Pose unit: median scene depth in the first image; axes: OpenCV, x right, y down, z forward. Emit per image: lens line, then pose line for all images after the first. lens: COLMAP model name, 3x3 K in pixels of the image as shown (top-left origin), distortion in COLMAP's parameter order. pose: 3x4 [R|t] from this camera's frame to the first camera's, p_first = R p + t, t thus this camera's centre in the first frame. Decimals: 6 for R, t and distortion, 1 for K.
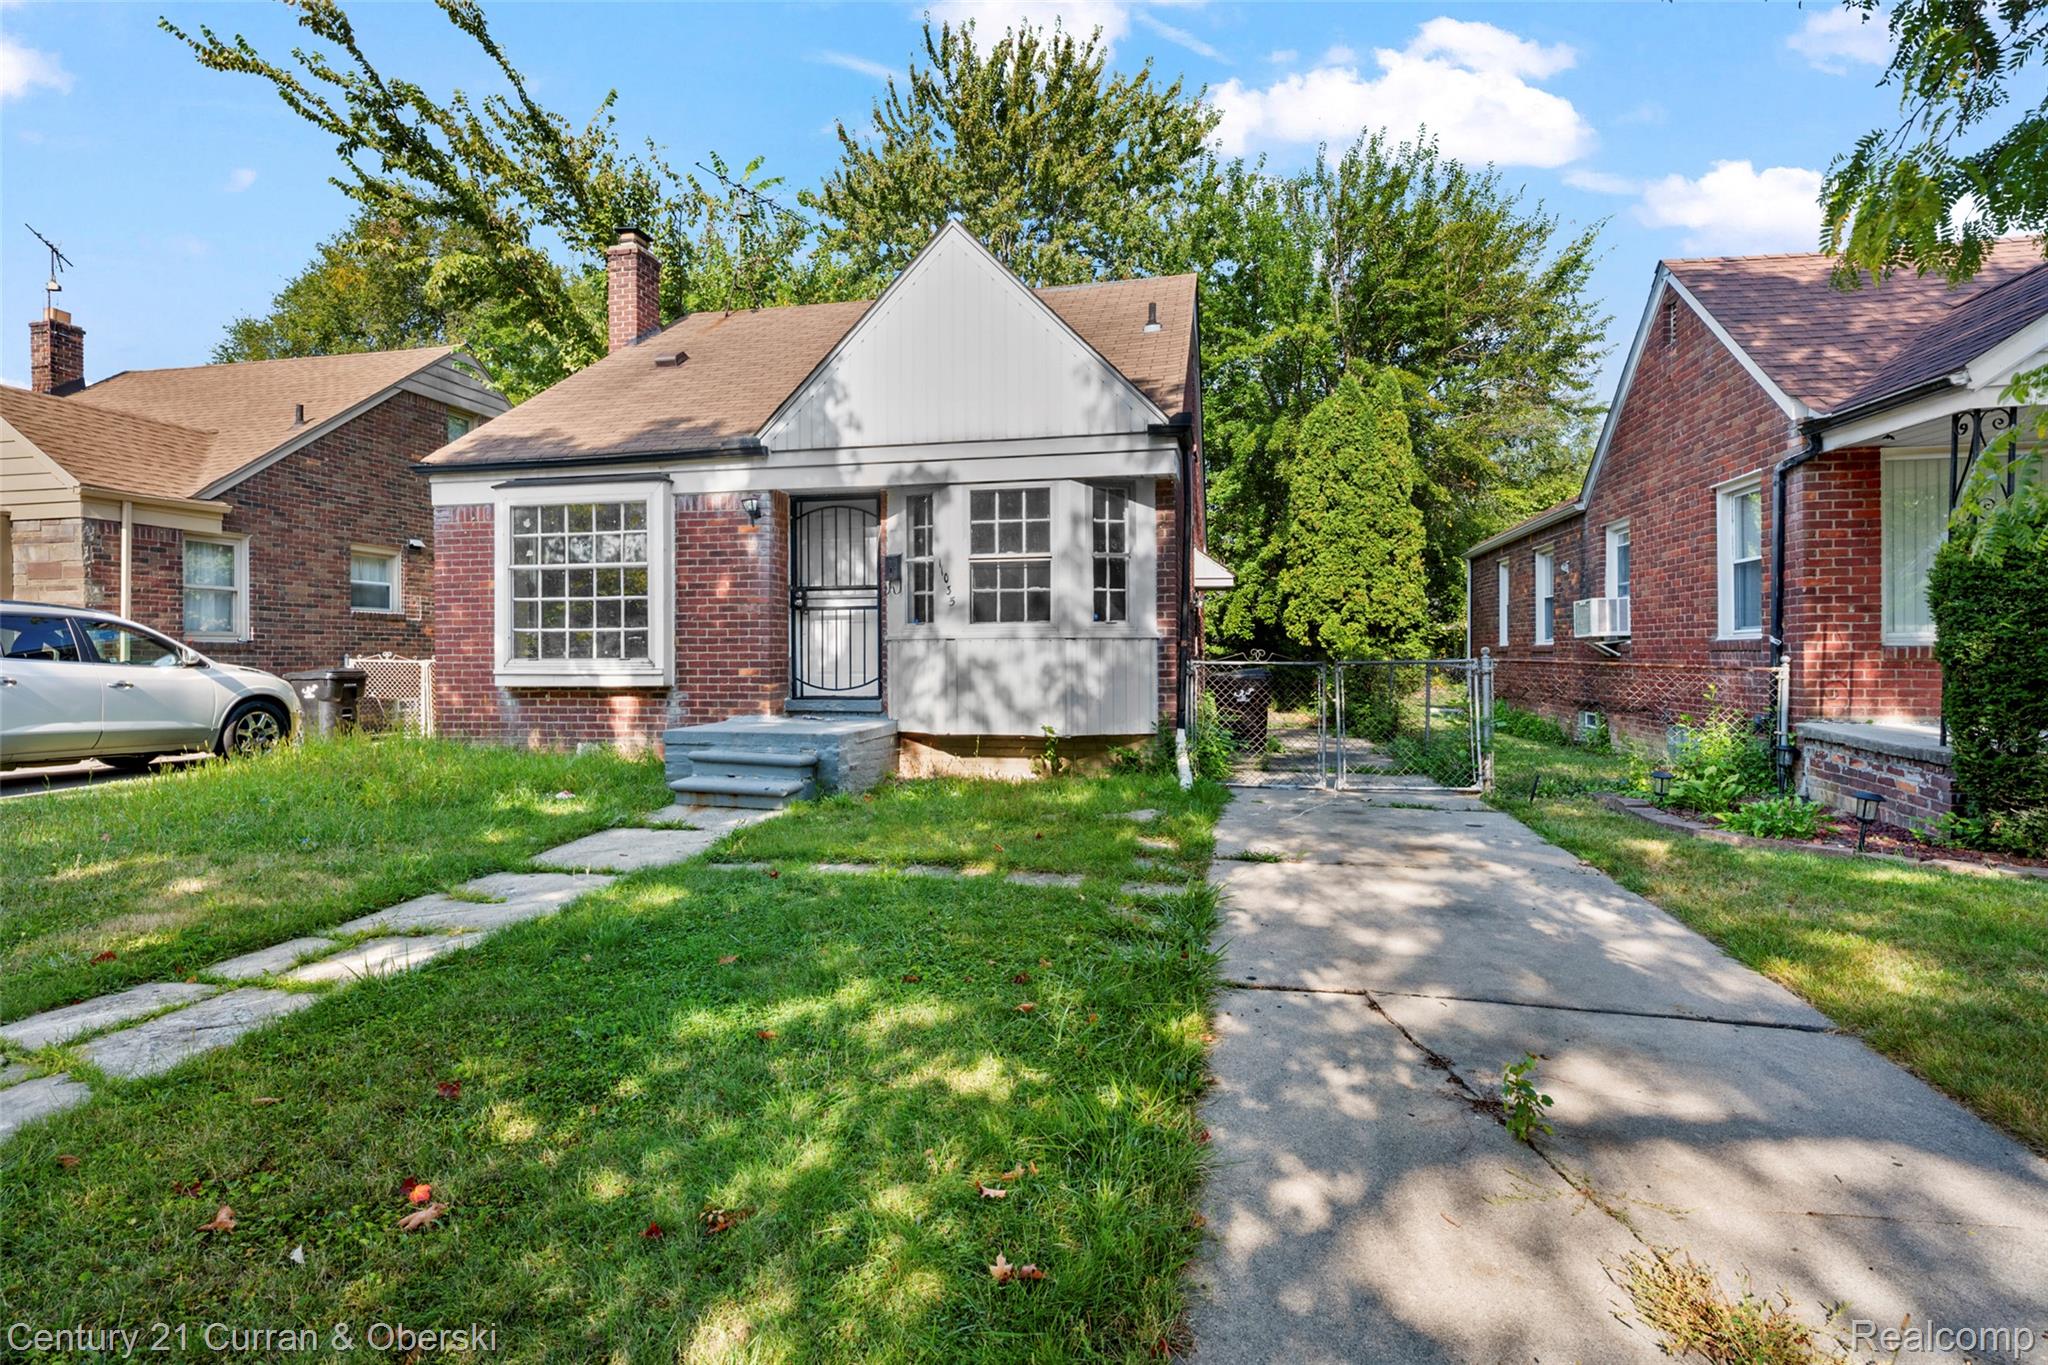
lens RADIAL K [[1023.4, 0, 1023.6], [0, 1023.4, 621.4], [0, 0, 1]] dist [-0.001616, -0.000182]
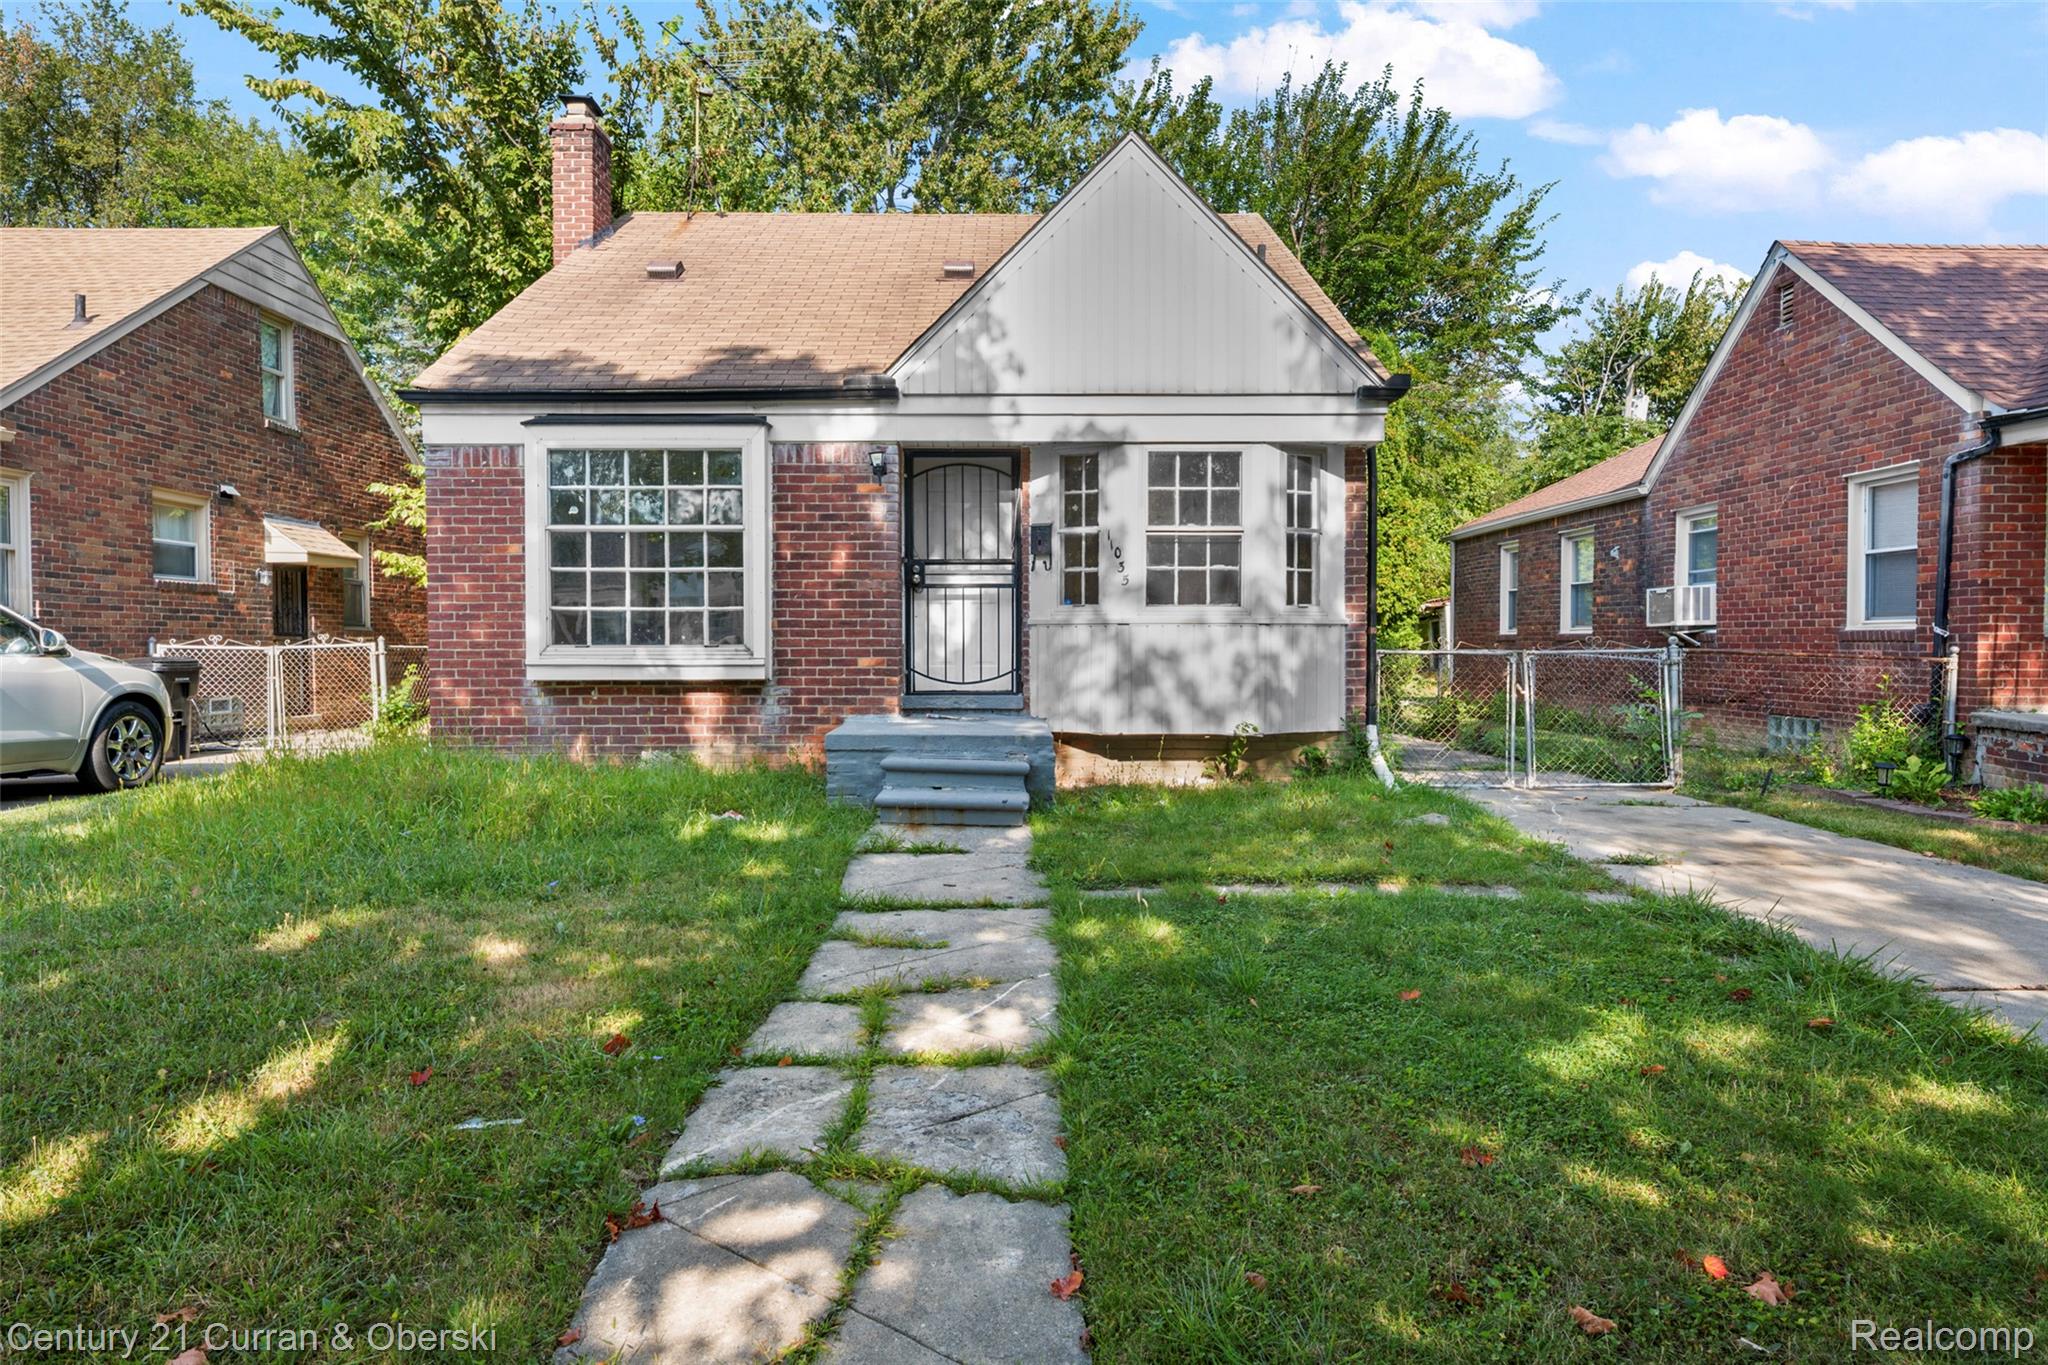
lens RADIAL K [[1188.3, 0, 1033.7], [0, 1188.3, 629.3], [0, 0, 1]] dist [-0.001220, -0.000642]
pose [[0.977258, 0.006013, 0.211967, -0.342440], [-0.010705, 0.999722, 0.020992, 0.001469], [-0.211782, -0.022783, 0.977051, 0.038146]]
